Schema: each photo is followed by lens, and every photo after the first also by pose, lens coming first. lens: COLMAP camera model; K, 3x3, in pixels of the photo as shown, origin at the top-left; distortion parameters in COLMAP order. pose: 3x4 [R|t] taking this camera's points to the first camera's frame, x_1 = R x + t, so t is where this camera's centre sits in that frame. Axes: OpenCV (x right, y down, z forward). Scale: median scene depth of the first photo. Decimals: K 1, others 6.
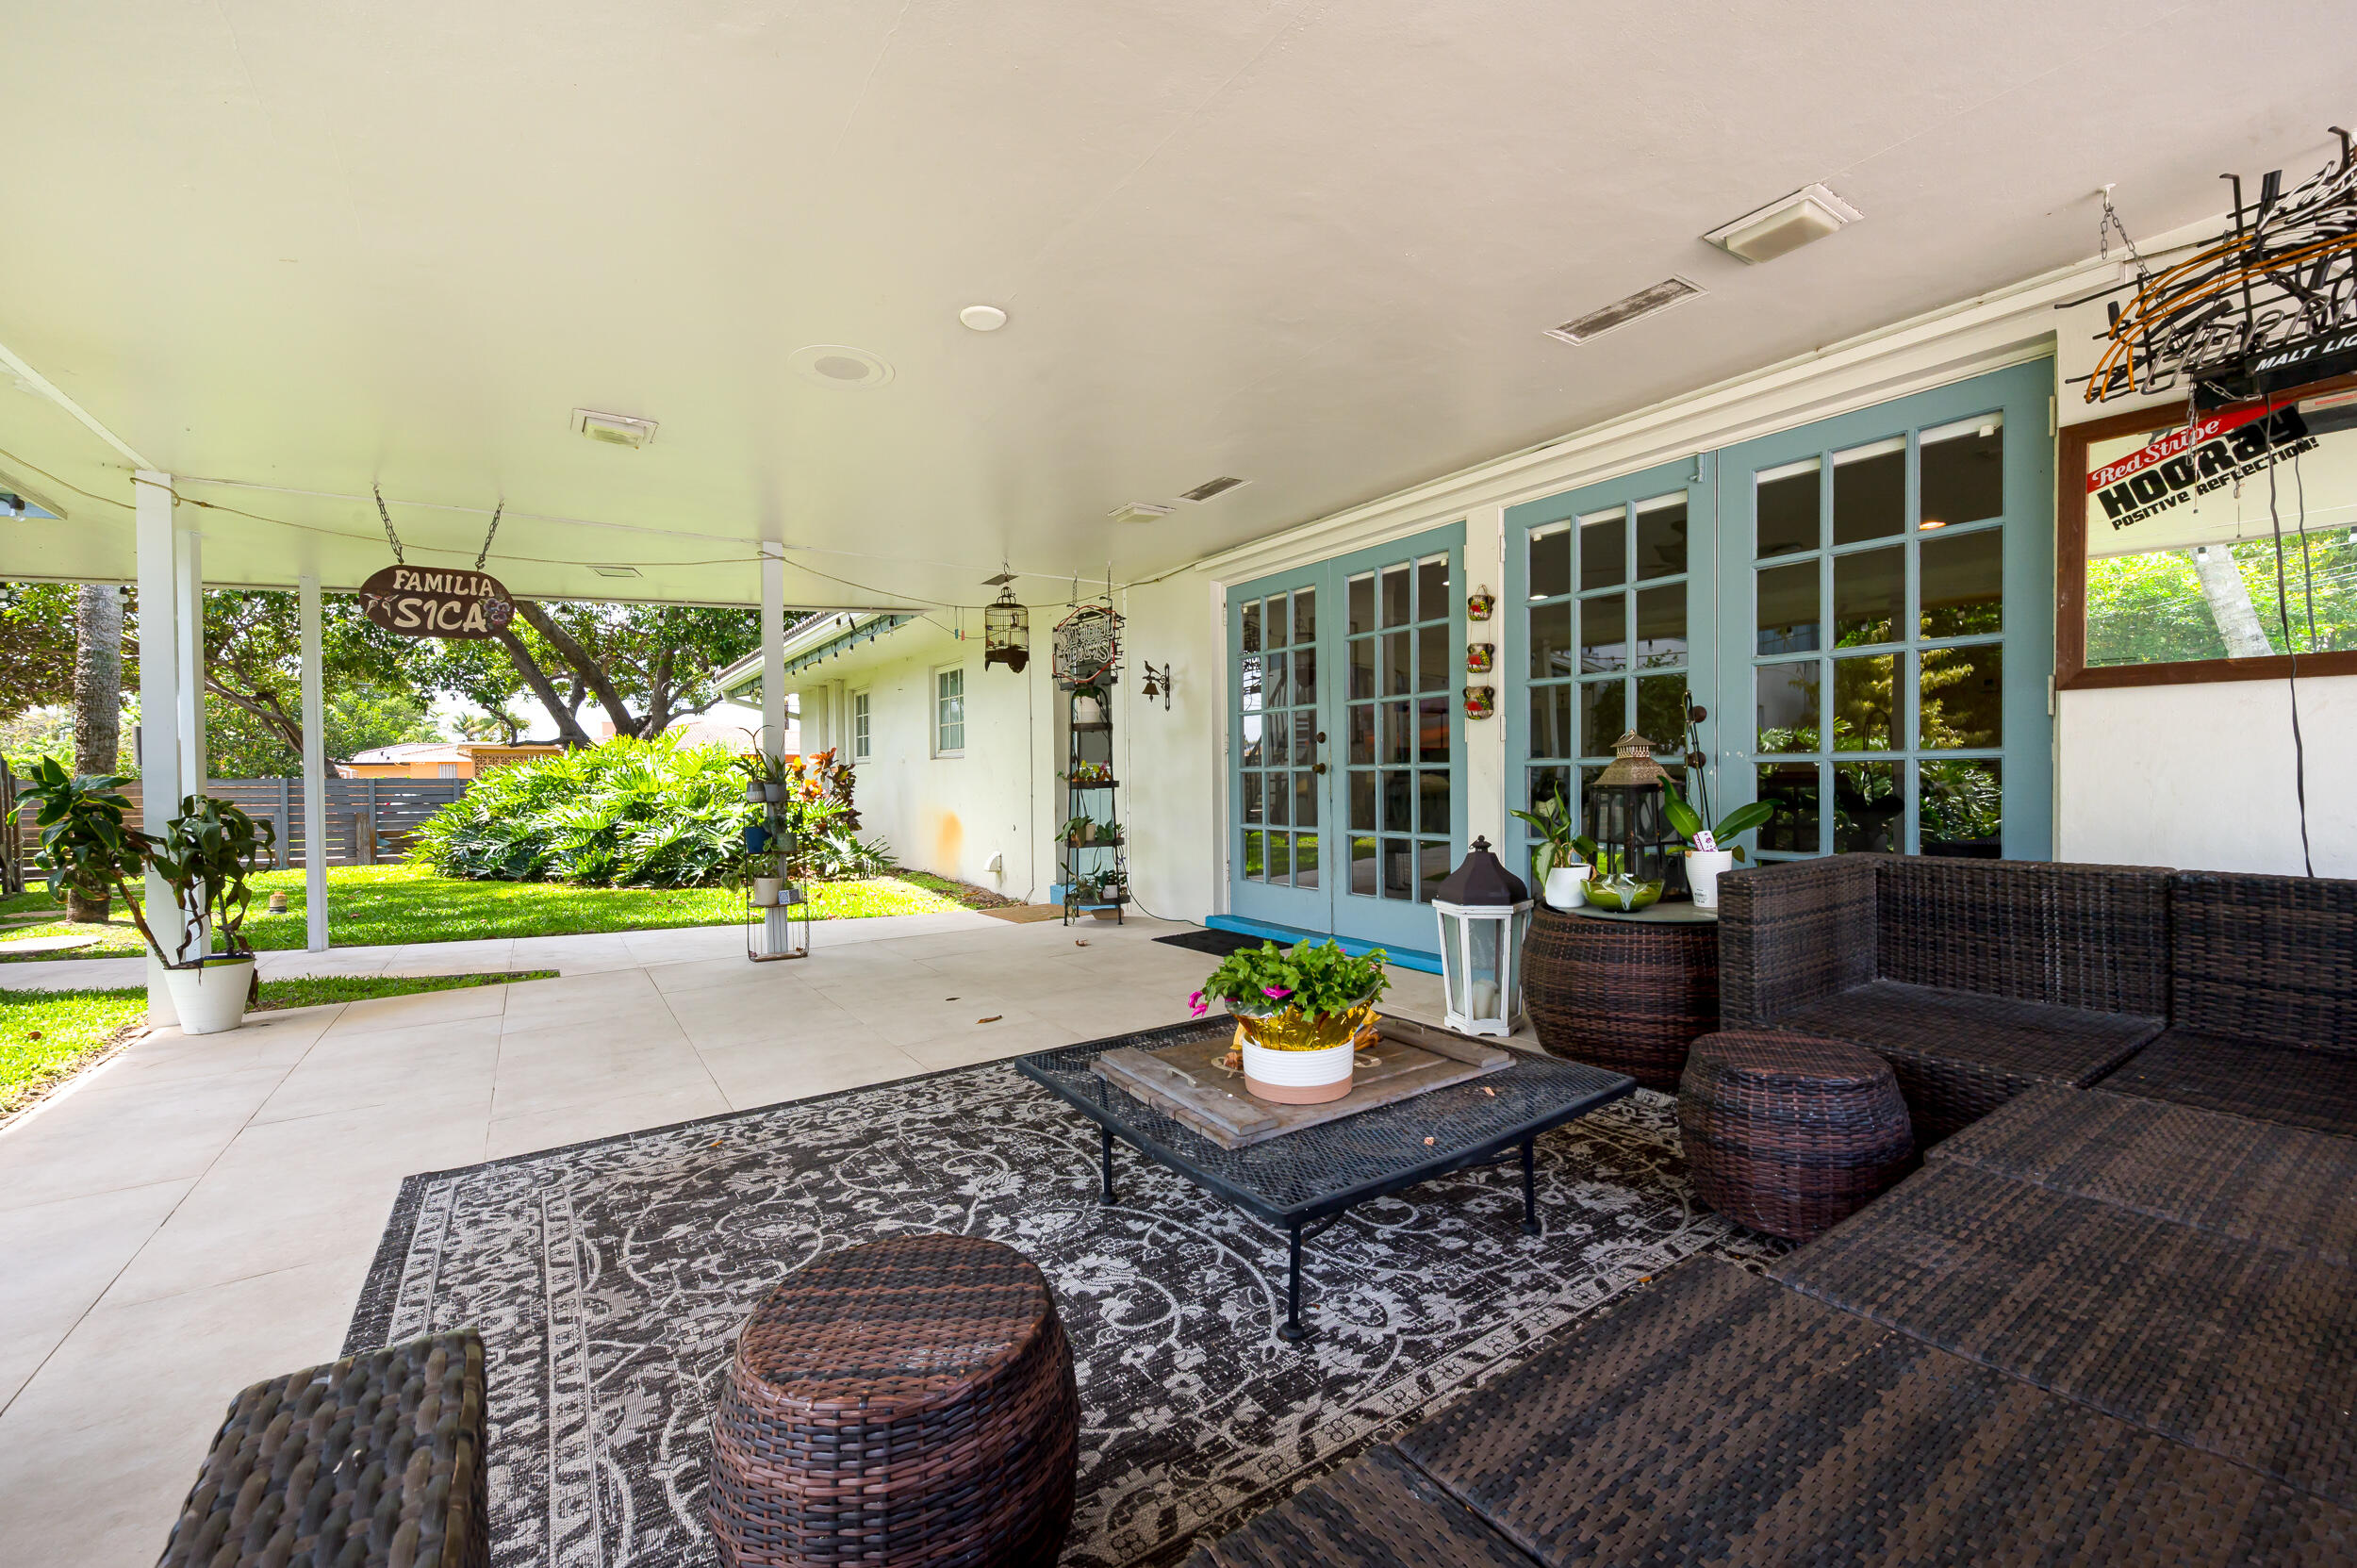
lens RADIAL K [[950.8, 0, 1178.5], [0, 950.8, 784.0], [0, 0, 1]] dist [-0.001539, -0.000098]
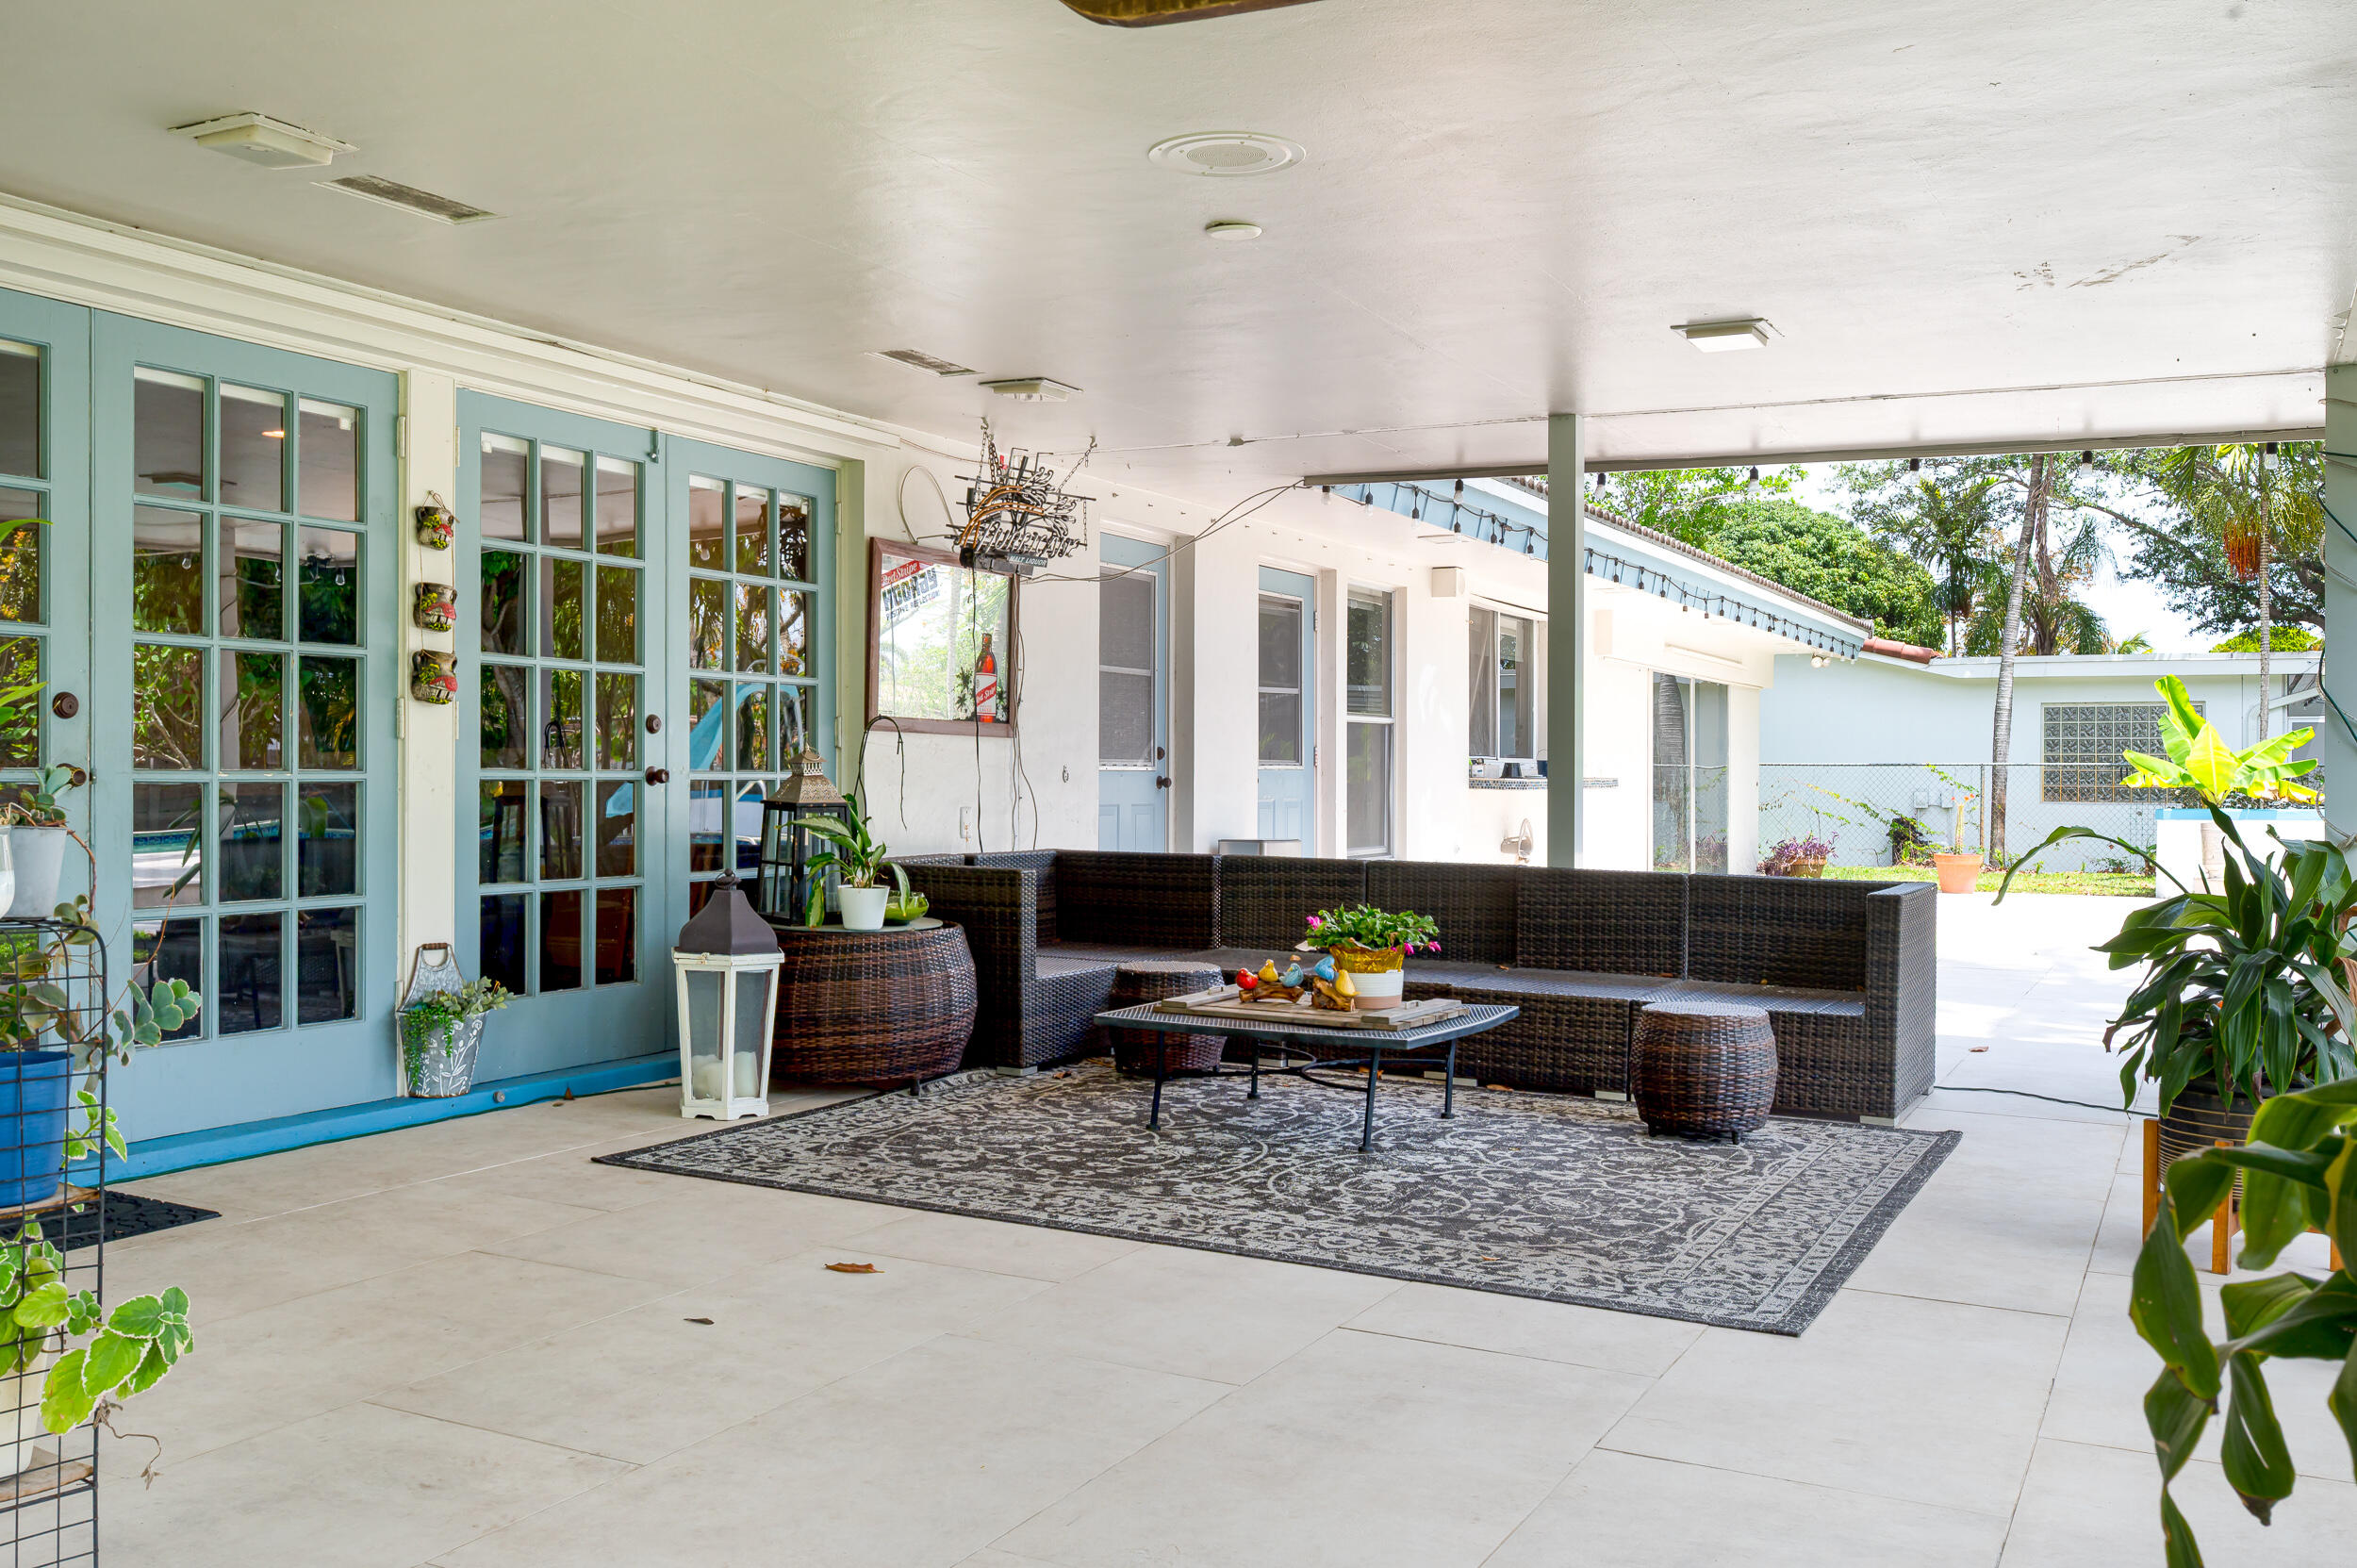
lens RADIAL K [[2035.0, 0, 1178.5], [0, 2035.0, 784.0], [0, 0, 1]] dist [-0.006635, -0.003670]
pose [[-0.469850, 0.008864, 0.882702, -1.364250], [0.014349, 0.999894, -0.002404, -0.007523], [-0.882630, 0.011536, -0.469927, 1.486050]]
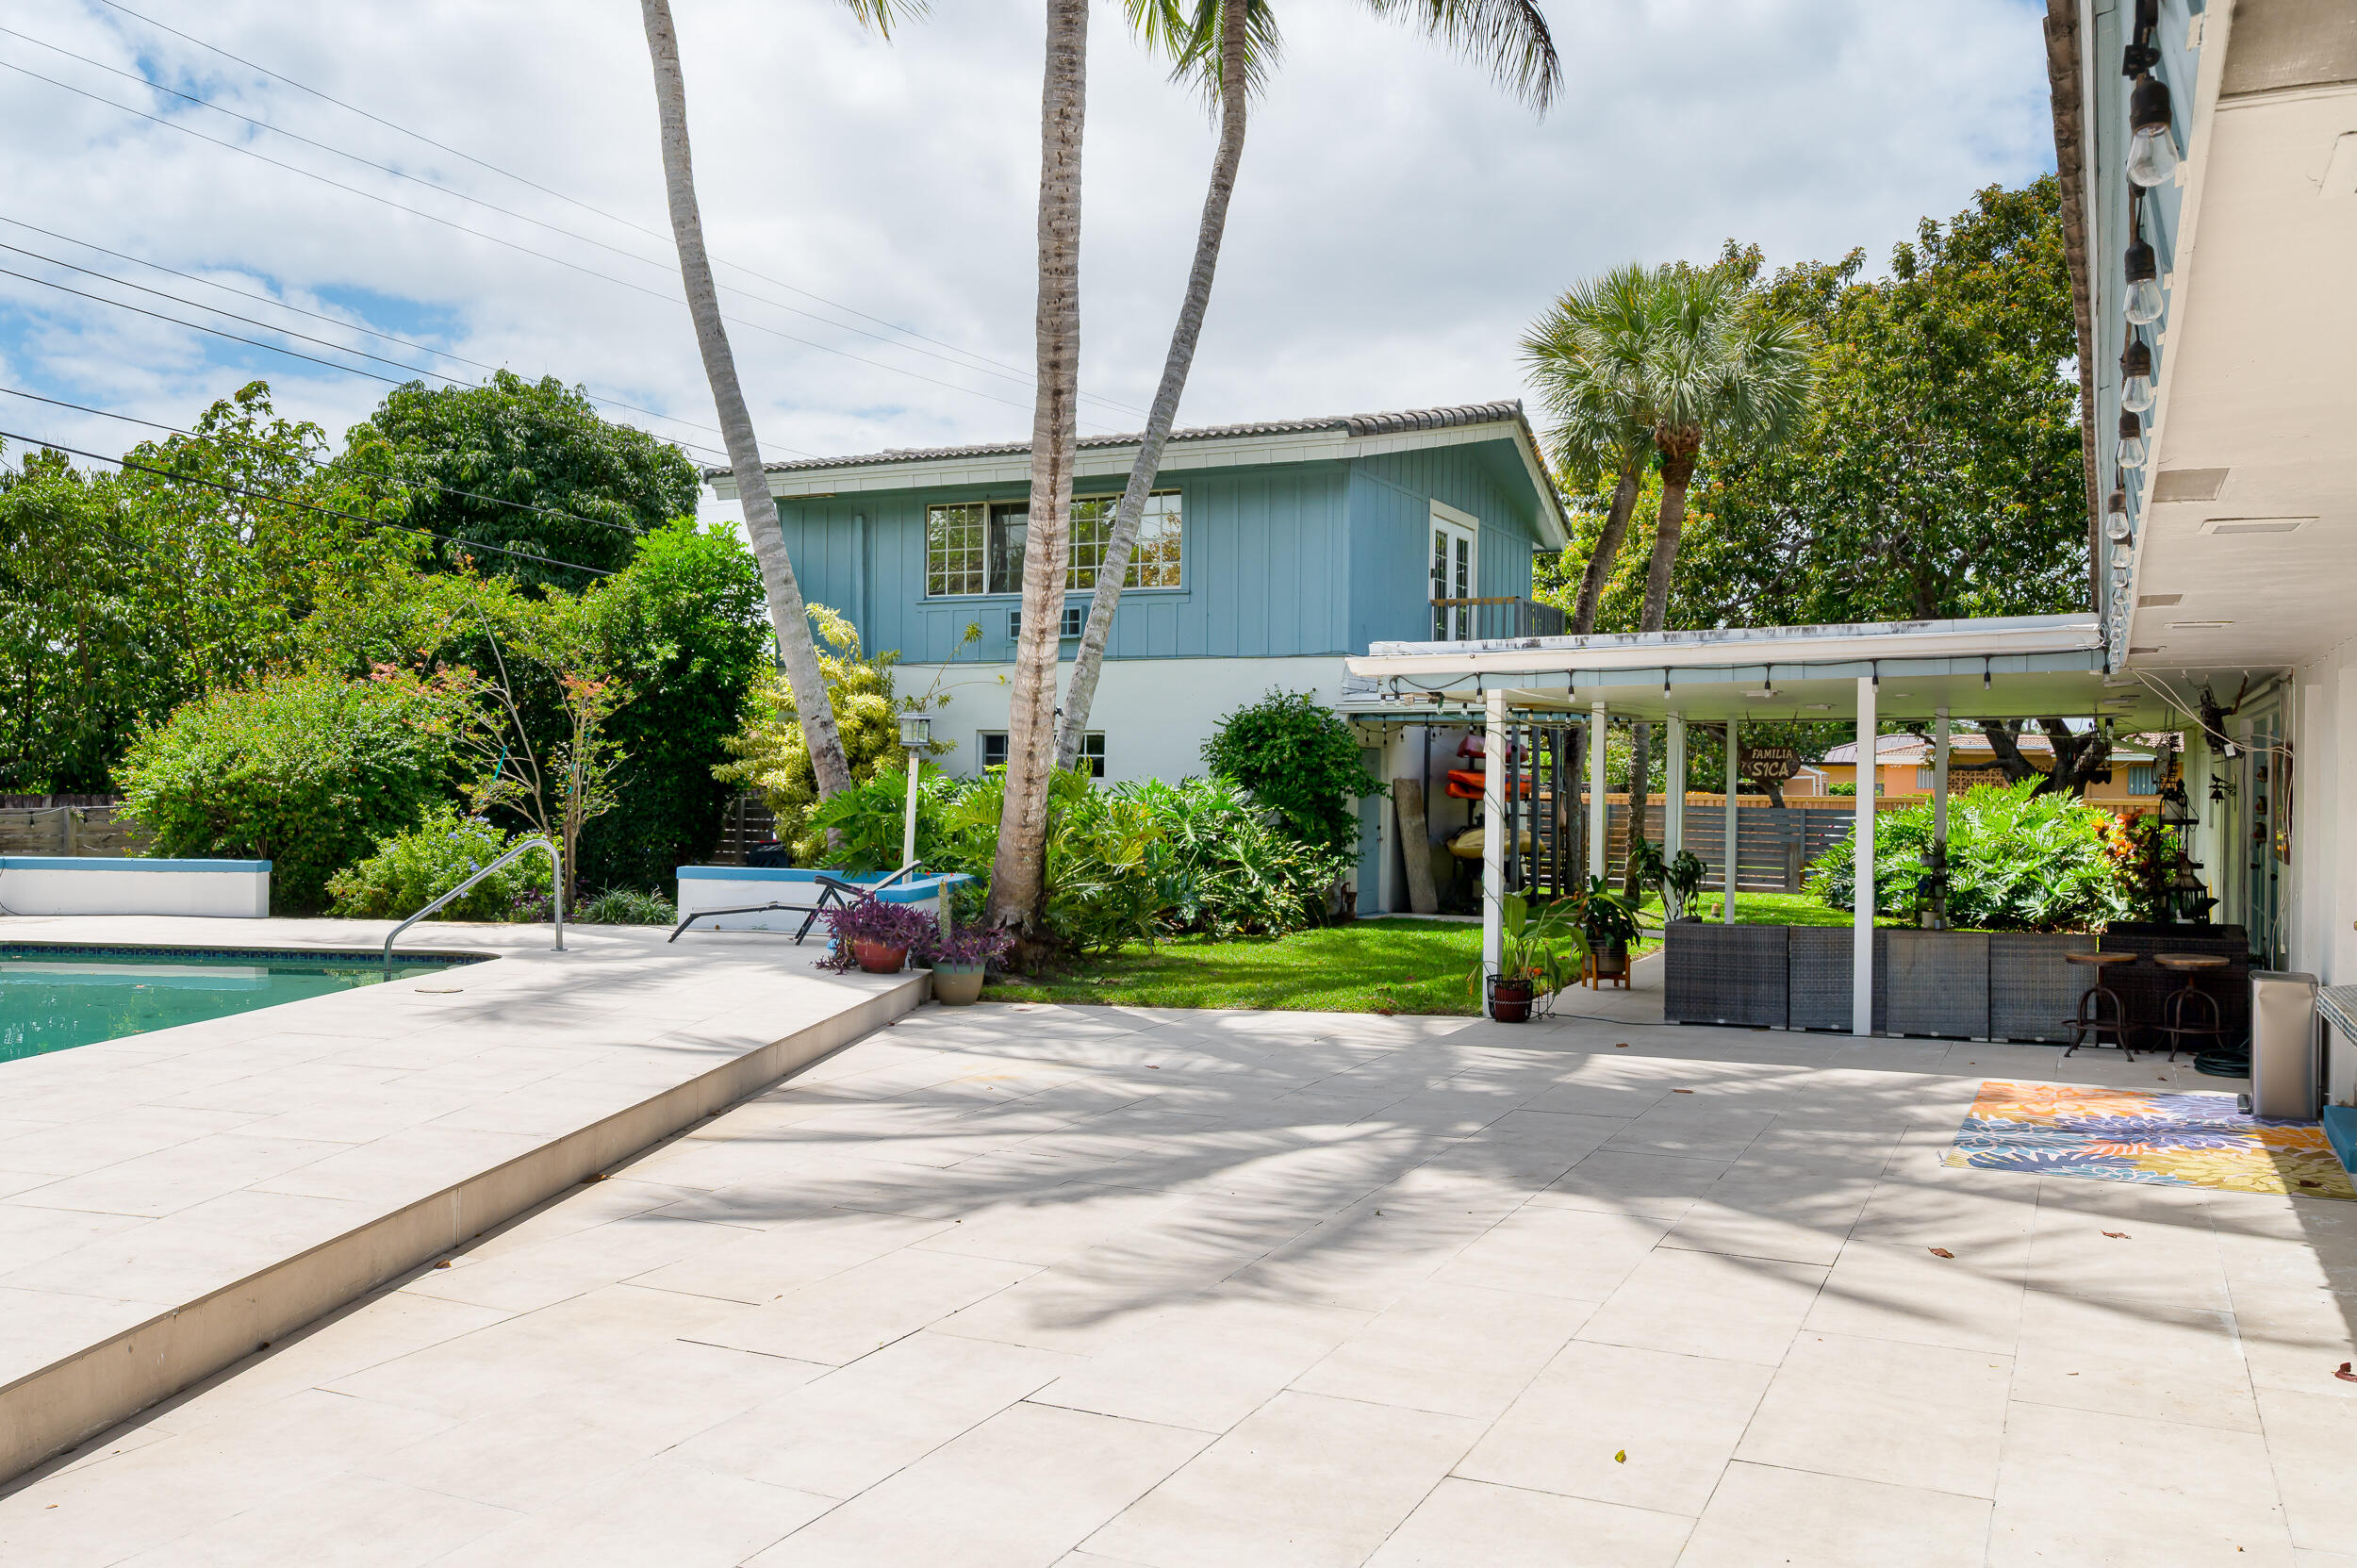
lens RADIAL K [[1927.0, 0, 1178.5], [0, 1927.0, 784.0], [0, 0, 1]] dist [-0.003802, 0.004034]
pose [[0.495939, 0.021196, -0.868099, 1.366401], [-0.020773, 0.999706, 0.012542, -0.103794], [0.868109, 0.011813, 0.496233, -1.348241]]
